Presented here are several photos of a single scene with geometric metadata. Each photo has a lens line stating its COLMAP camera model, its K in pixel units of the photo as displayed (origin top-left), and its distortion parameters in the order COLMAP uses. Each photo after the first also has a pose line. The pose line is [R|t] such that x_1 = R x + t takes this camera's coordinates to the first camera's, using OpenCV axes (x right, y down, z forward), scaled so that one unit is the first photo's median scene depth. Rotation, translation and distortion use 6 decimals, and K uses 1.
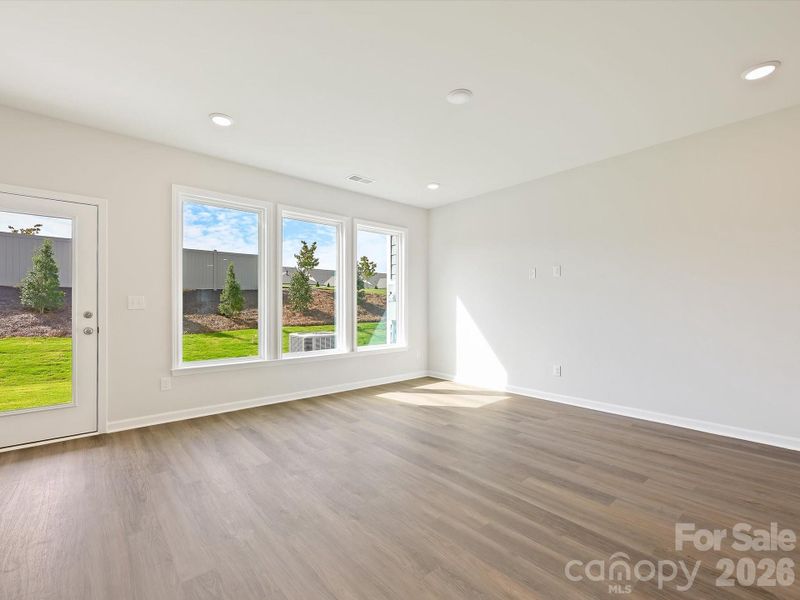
lens RADIAL K [[360.1, 0, 401.3], [0, 360.1, 305.3], [0, 0, 1]] dist [-0.003217, 0.001173]
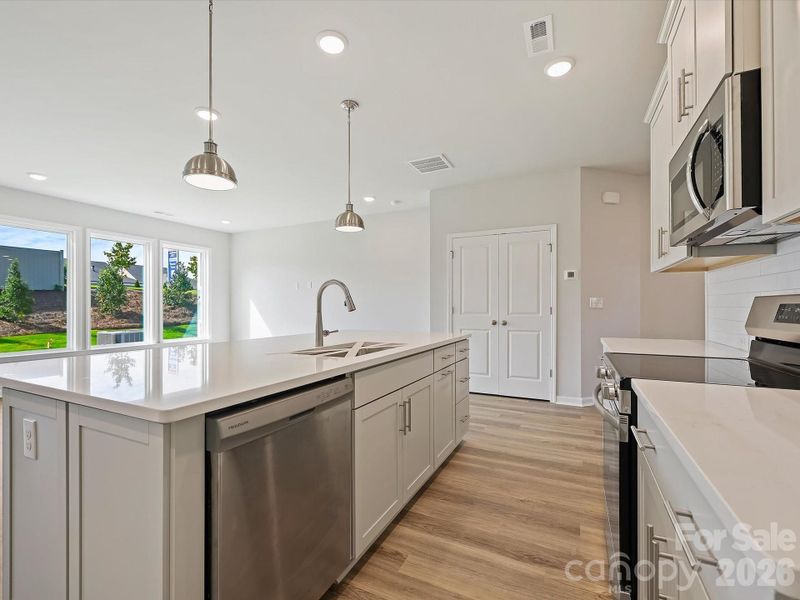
lens RADIAL K [[360.1, 0, 399.7], [0, 360.1, 305.0], [0, 0, 1]] dist [-0.003217, 0.001173]
pose [[0.921607, -0.001878, 0.388119, 0.174079], [0.003677, 0.999986, -0.003894, 0.000792], [-0.388106, 0.005015, 0.921601, -0.566594]]
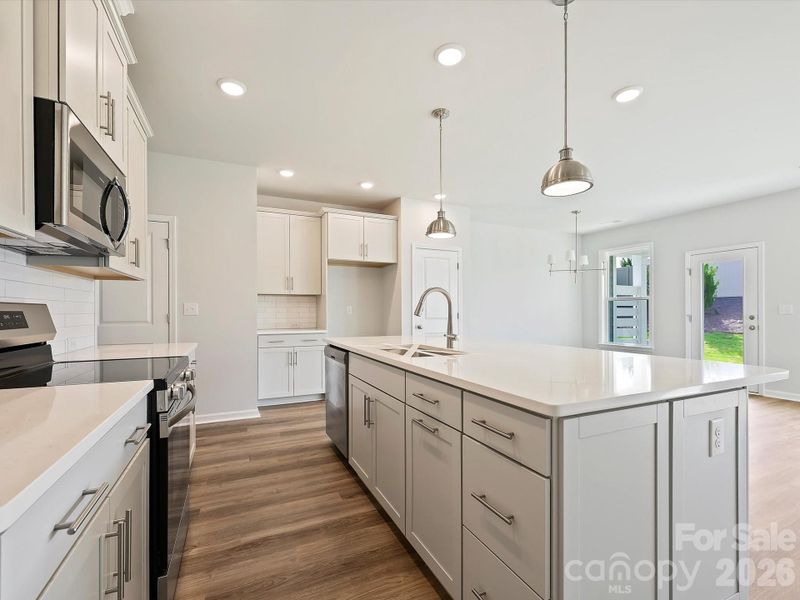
lens RADIAL K [[360.1, 0, 398.1], [0, 360.1, 312.8], [0, 0, 1]] dist [-0.003217, 0.001173]
pose [[-0.282785, 0.000902, -0.959183, 0.755482], [0.001912, 0.999998, 0.000377, 0.001504], [0.959182, -0.001728, -0.282786, -0.033776]]
